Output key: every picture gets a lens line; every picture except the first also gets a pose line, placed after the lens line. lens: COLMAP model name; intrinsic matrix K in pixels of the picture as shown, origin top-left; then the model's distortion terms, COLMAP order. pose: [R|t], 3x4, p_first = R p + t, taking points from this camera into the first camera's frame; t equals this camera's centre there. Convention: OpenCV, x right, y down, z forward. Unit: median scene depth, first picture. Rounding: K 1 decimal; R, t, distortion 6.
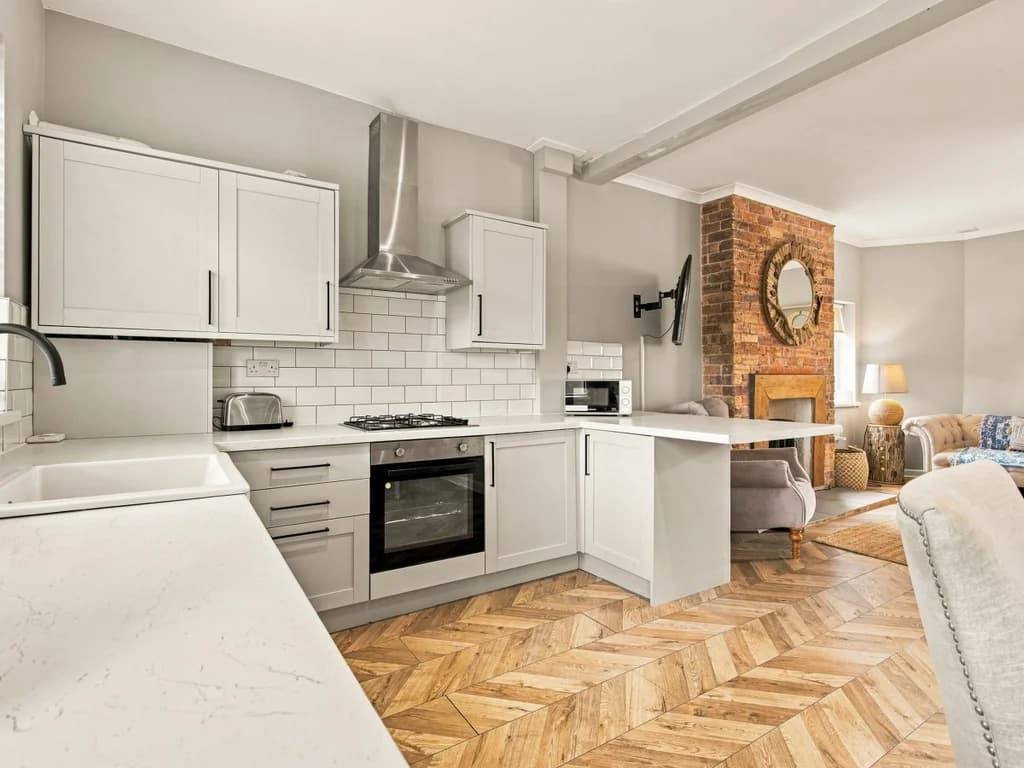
lens RADIAL K [[523.2, 0, 506.6], [0, 523.2, 381.7], [0, 0, 1]] dist [-0.000595, 0.000661]
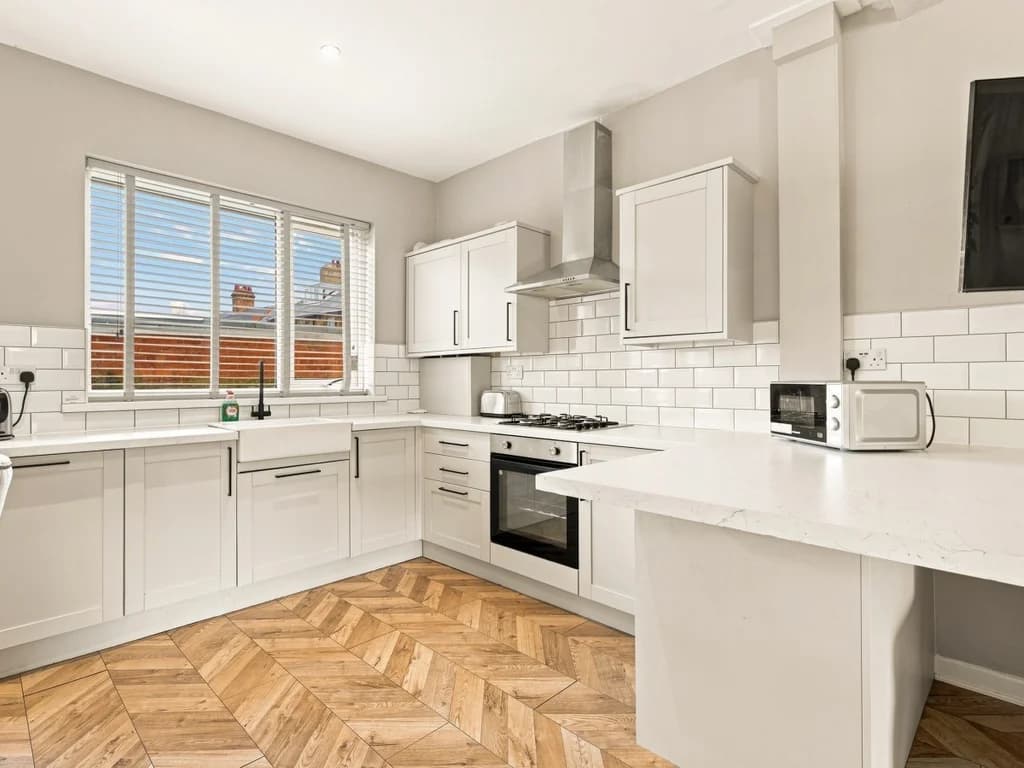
lens RADIAL K [[523.2, 0, 502.5], [0, 523.2, 379.6], [0, 0, 1]] dist [-0.000595, 0.000661]
pose [[0.224780, -0.000164, -0.974409, 0.760089], [-0.003596, 0.999993, -0.000998, -0.005294], [0.974403, 0.003729, 0.224778, 0.619718]]
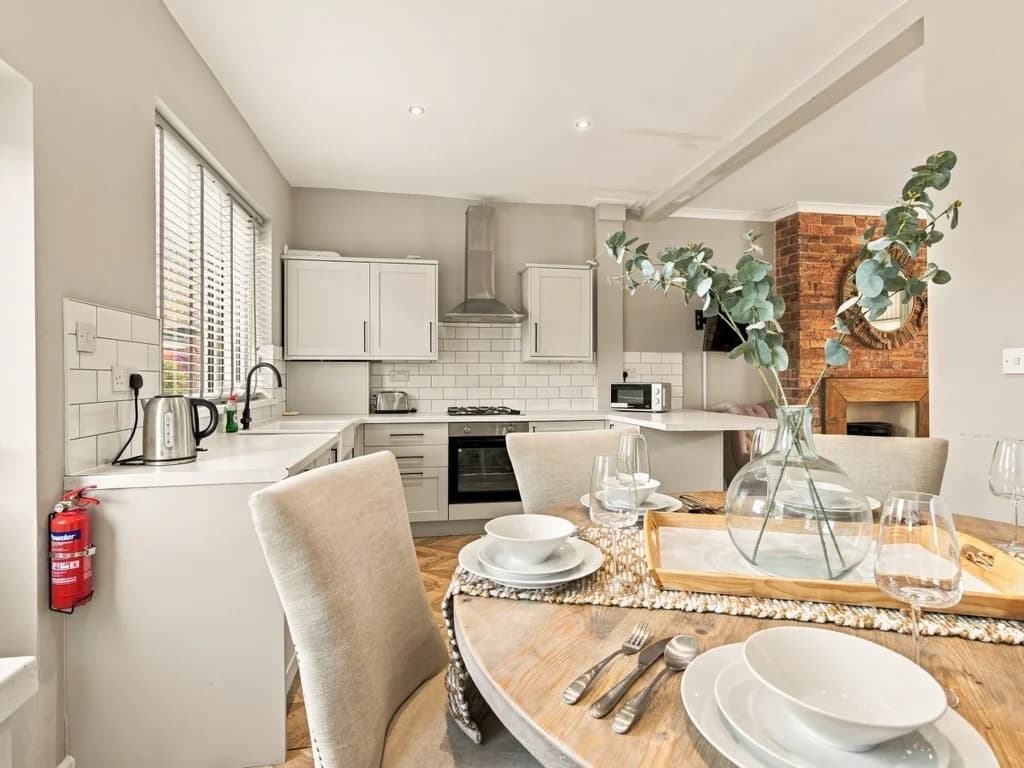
lens RADIAL K [[523.2, 0, 502.5], [0, 523.2, 383.1], [0, 0, 1]] dist [-0.000595, 0.000661]
pose [[0.921299, 0.003329, -0.388841, 0.424941], [-0.002284, 0.999992, 0.003150, -0.008577], [0.388848, -0.002014, 0.921300, -0.344253]]
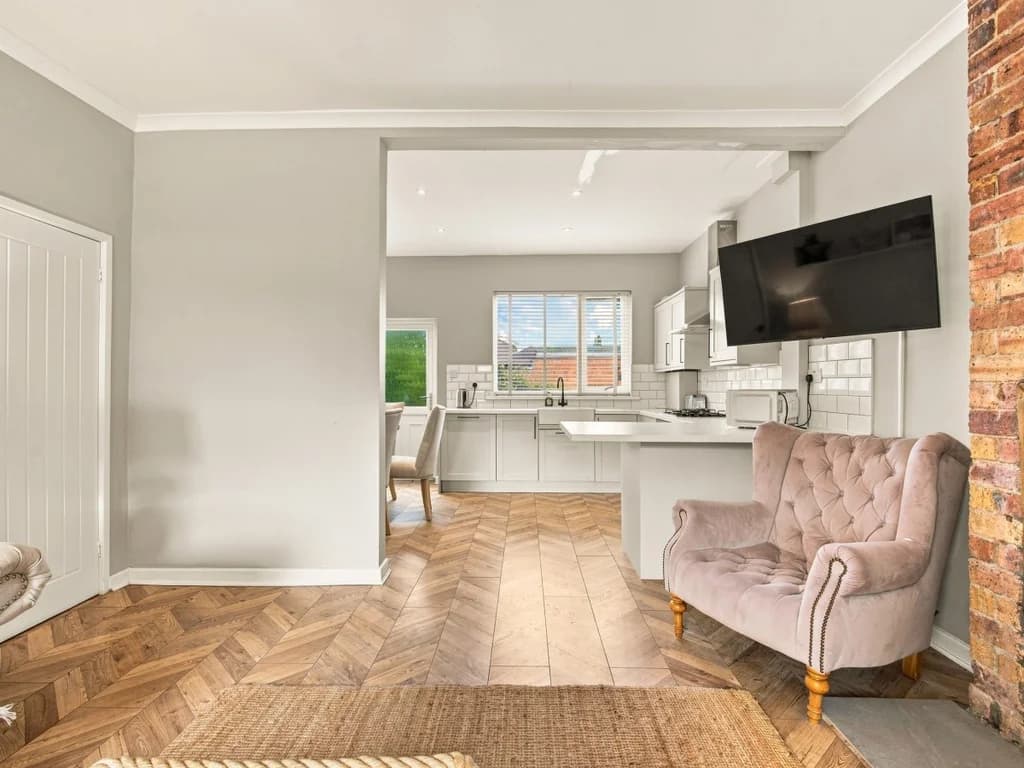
lens RADIAL K [[523.2, 0, 507.7], [0, 523.2, 384.1], [0, 0, 1]] dist [-0.000595, 0.000661]
pose [[-0.561018, -0.000619, -0.827803, 1.452283], [-0.004680, 0.999986, 0.002423, -0.016905], [0.827790, 0.005234, -0.561013, 1.366032]]
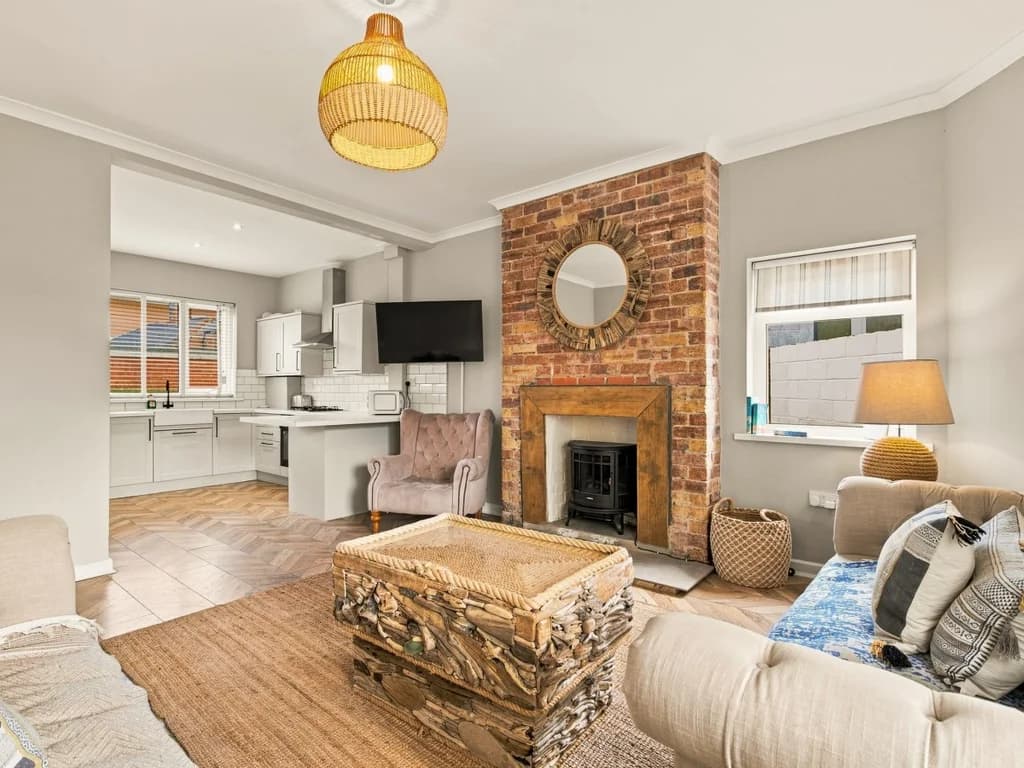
lens RADIAL K [[523.2, 0, 501.9], [0, 523.2, 388.4], [0, 0, 1]] dist [-0.000595, 0.000661]
pose [[0.310301, 0.000032, -0.950638, 2.049239], [-0.008416, 0.999961, -0.002713, -0.010987], [0.950601, 0.008843, 0.310289, 1.008535]]
